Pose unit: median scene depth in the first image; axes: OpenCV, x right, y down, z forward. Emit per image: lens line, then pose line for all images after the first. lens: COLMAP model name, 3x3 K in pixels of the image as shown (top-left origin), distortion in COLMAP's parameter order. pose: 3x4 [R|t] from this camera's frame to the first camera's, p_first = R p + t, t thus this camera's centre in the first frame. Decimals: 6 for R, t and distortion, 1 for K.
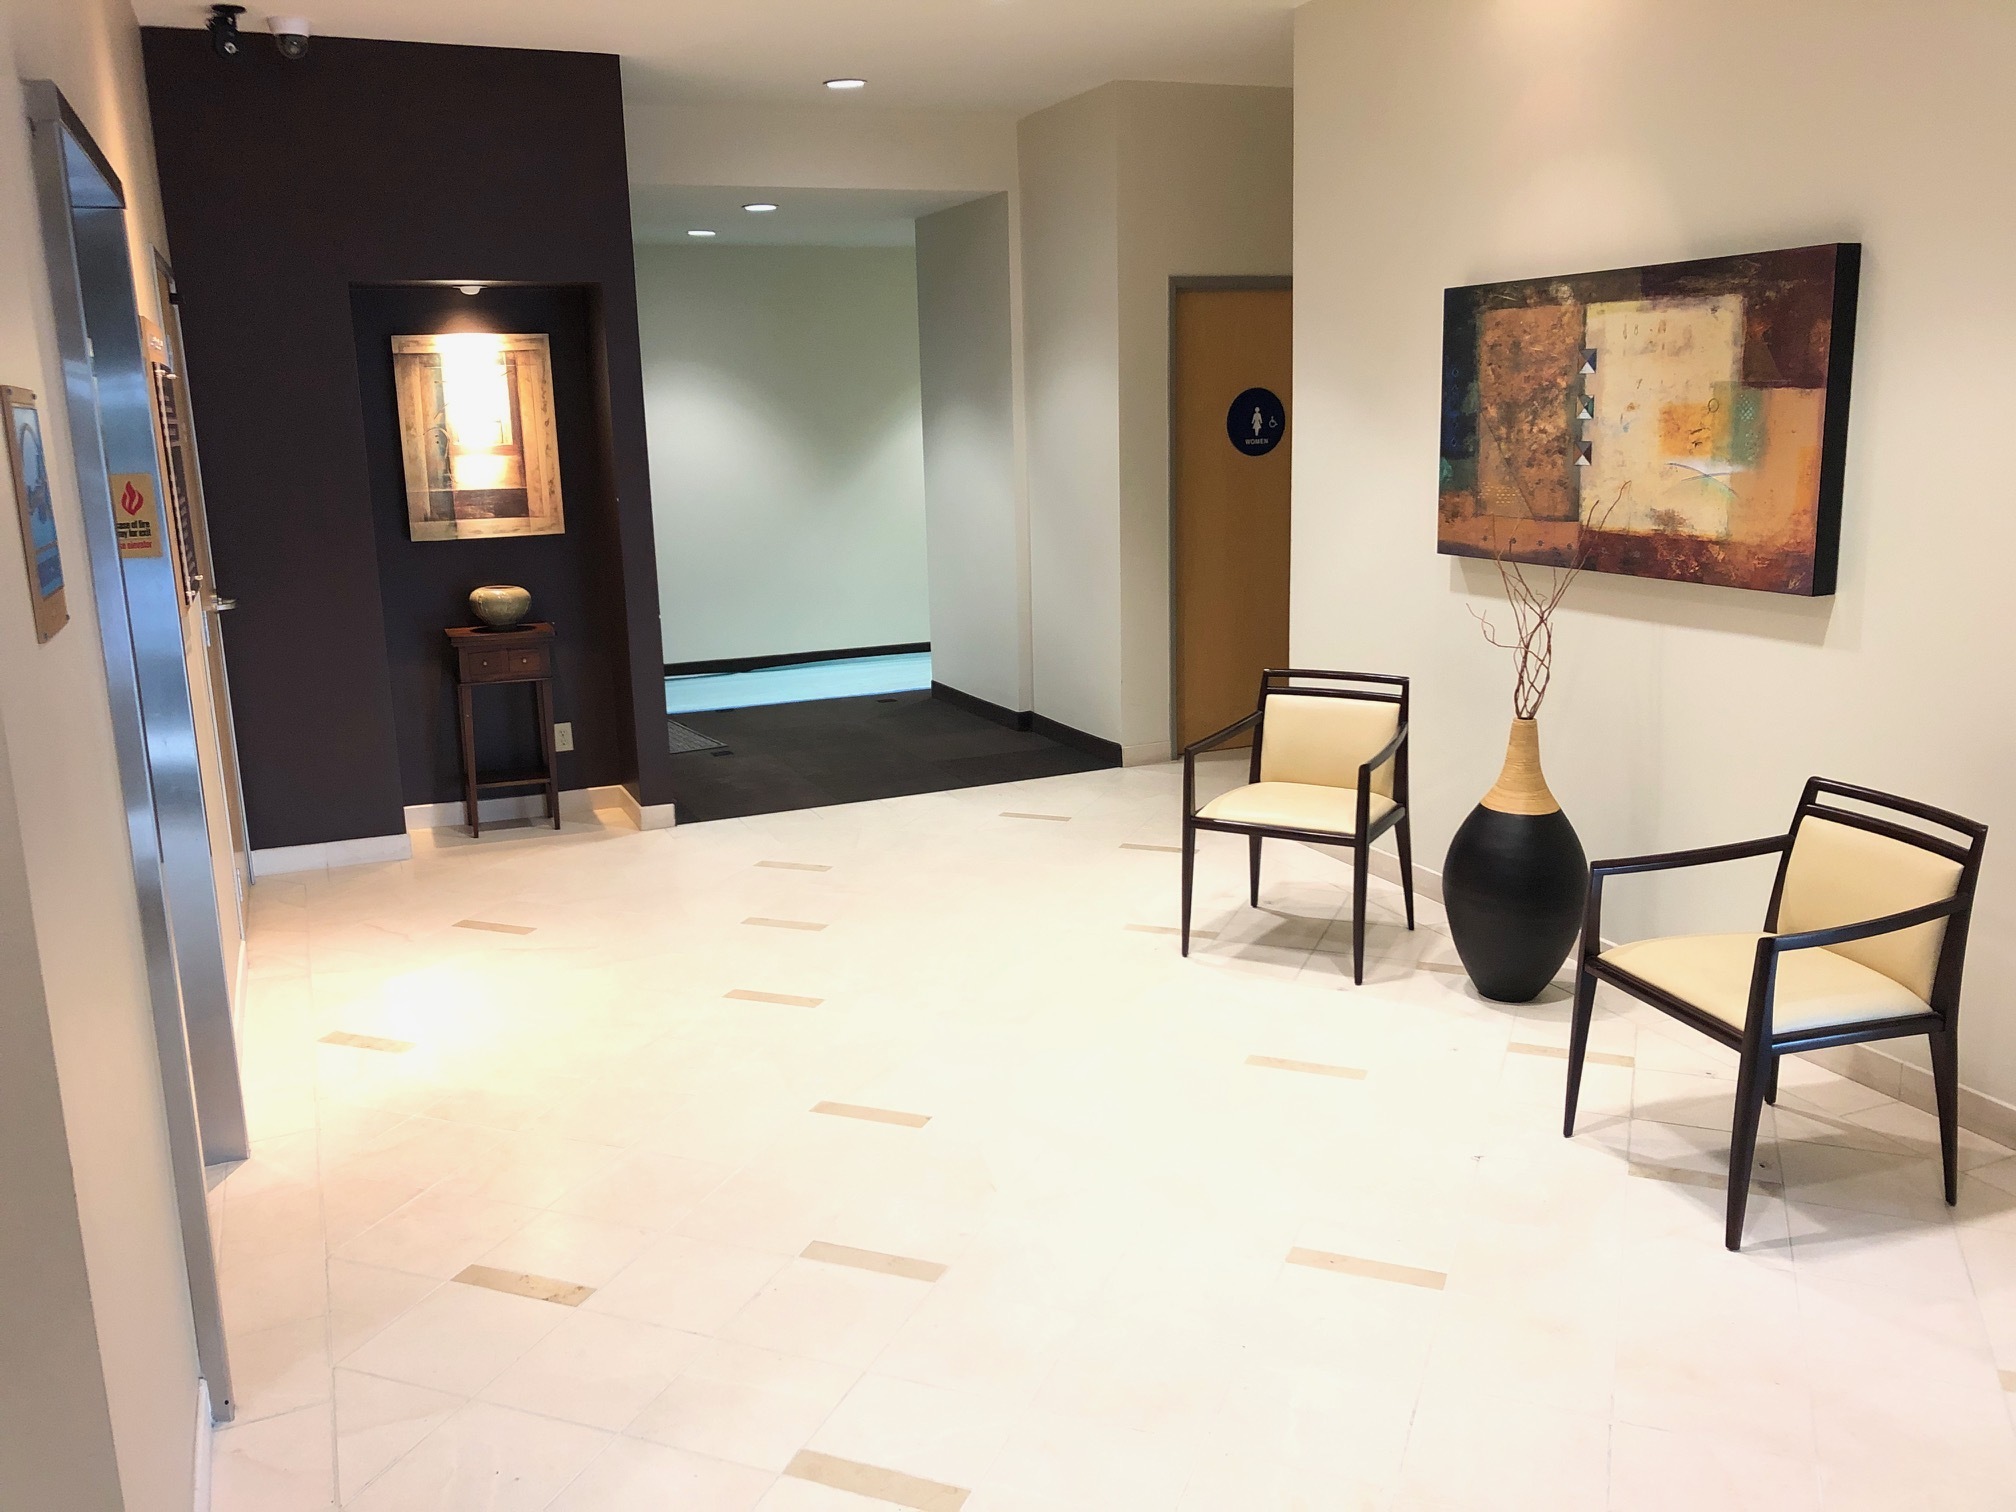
lens RADIAL K [[1640.3, 0, 1008.0], [0, 1640.3, 756.0], [0, 0, 1]] dist [-0.011183, -0.010002]
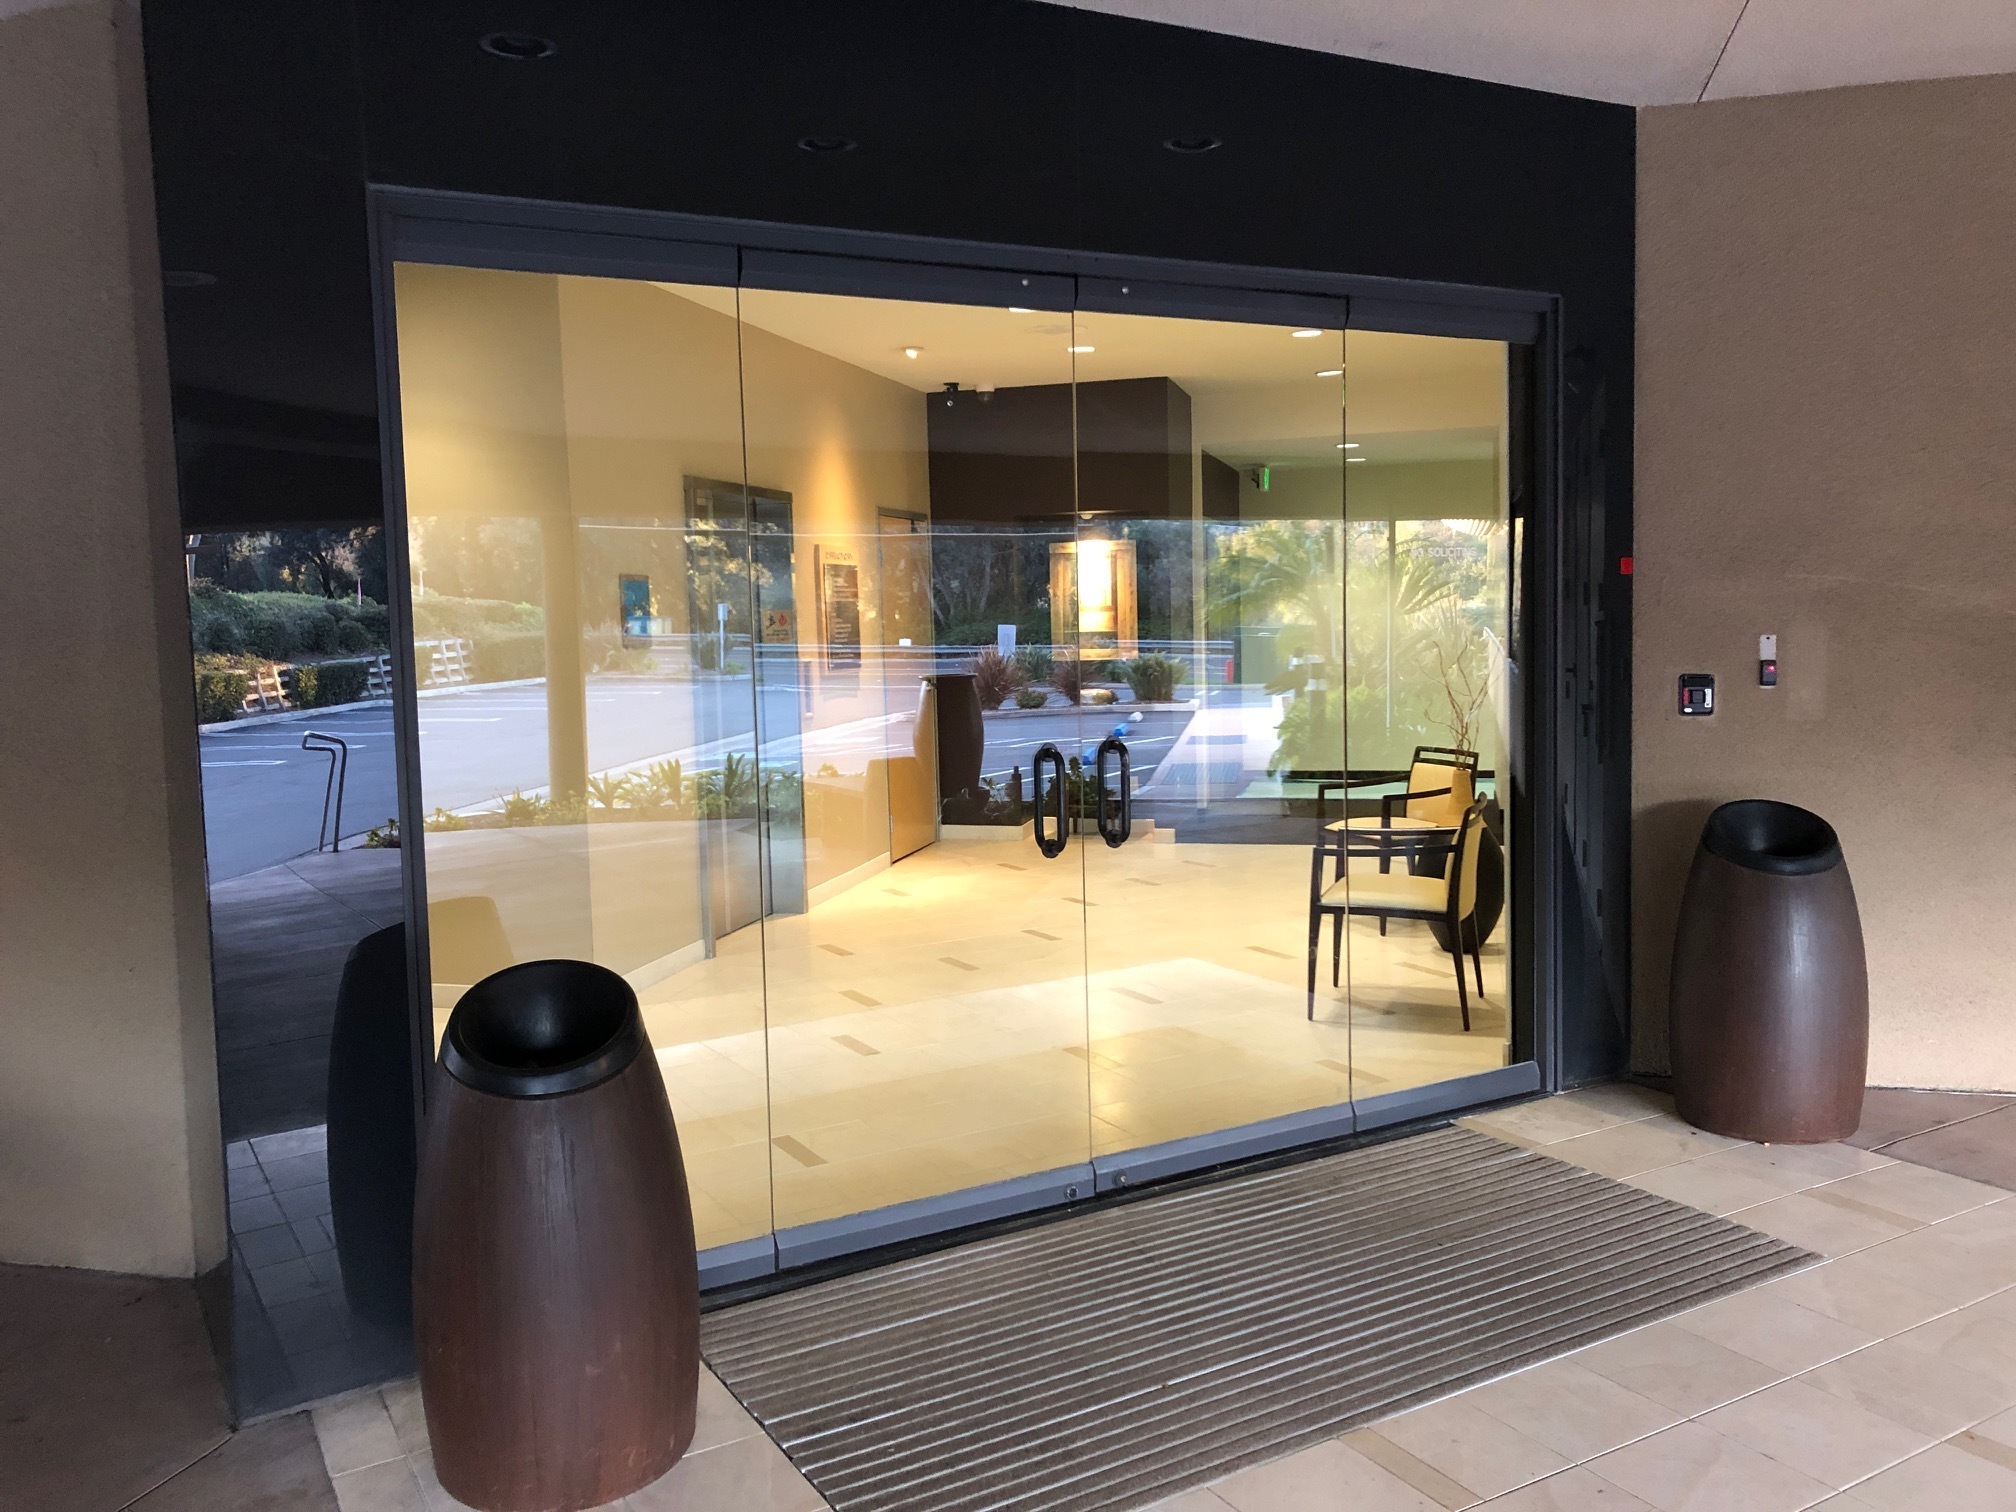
lens RADIAL K [[1640.3, 0, 1008.0], [0, 1640.3, 756.0], [0, 0, 1]] dist [-0.011183, -0.010002]
pose [[0.786505, 0.056122, -0.615028, 0.658841], [-0.121376, 0.990487, -0.064834, 0.084181], [0.605539, 0.125643, 0.785835, -0.362669]]
